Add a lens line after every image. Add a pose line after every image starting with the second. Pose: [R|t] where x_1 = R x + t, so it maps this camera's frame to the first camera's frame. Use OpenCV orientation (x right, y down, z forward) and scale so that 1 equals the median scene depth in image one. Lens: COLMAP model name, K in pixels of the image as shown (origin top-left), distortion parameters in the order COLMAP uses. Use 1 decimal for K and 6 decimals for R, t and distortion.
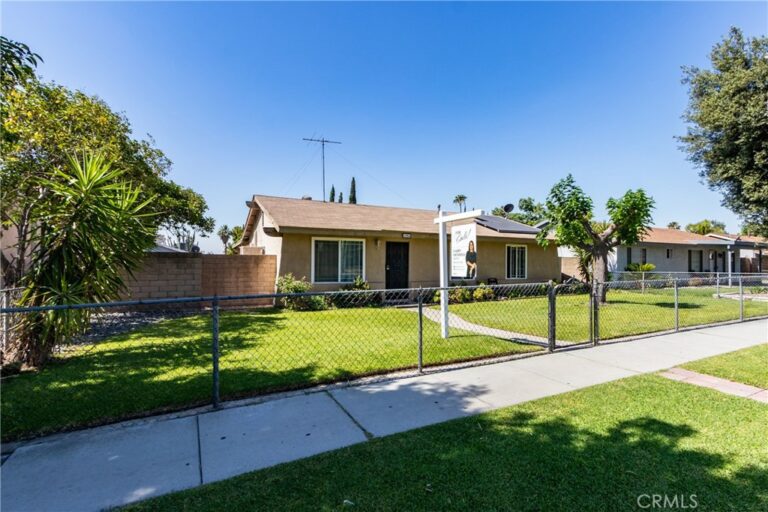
lens RADIAL K [[378.0, 0, 394.3], [0, 378.0, 259.3], [0, 0, 1]] dist [0.000247, 0.000054]
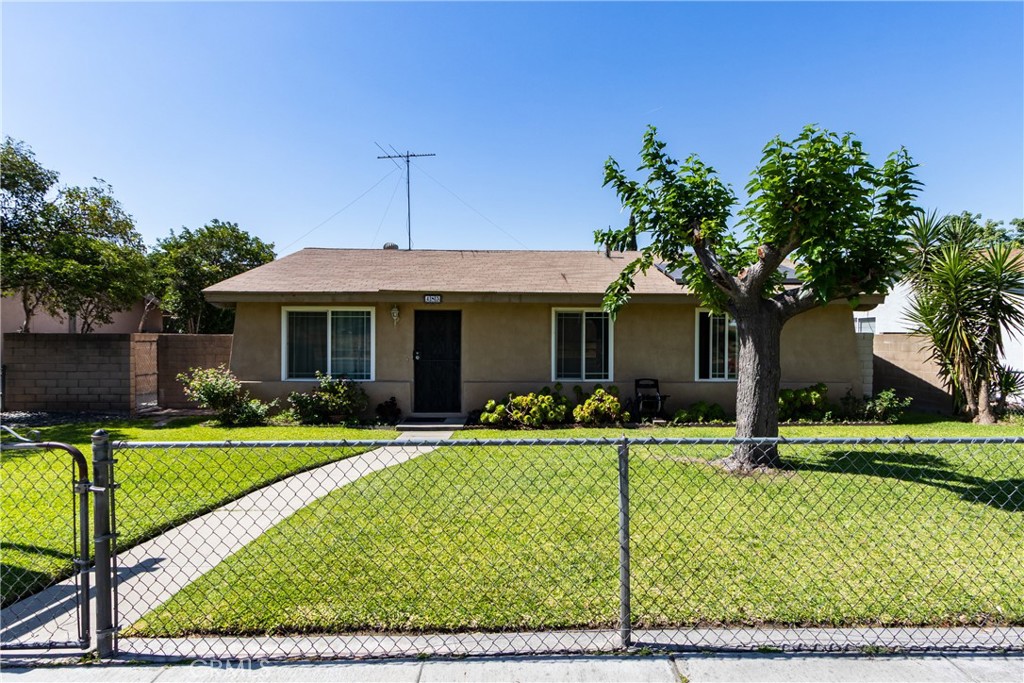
lens RADIAL K [[516.4, 0, 523.3], [0, 516.4, 338.0], [0, 0, 1]] dist [0.002069, 0.000332]
pose [[0.889221, -0.001930, -0.457473, 0.496714], [0.005338, 0.999967, 0.006156, -0.009356], [0.457446, -0.007916, 0.889202, 0.391093]]
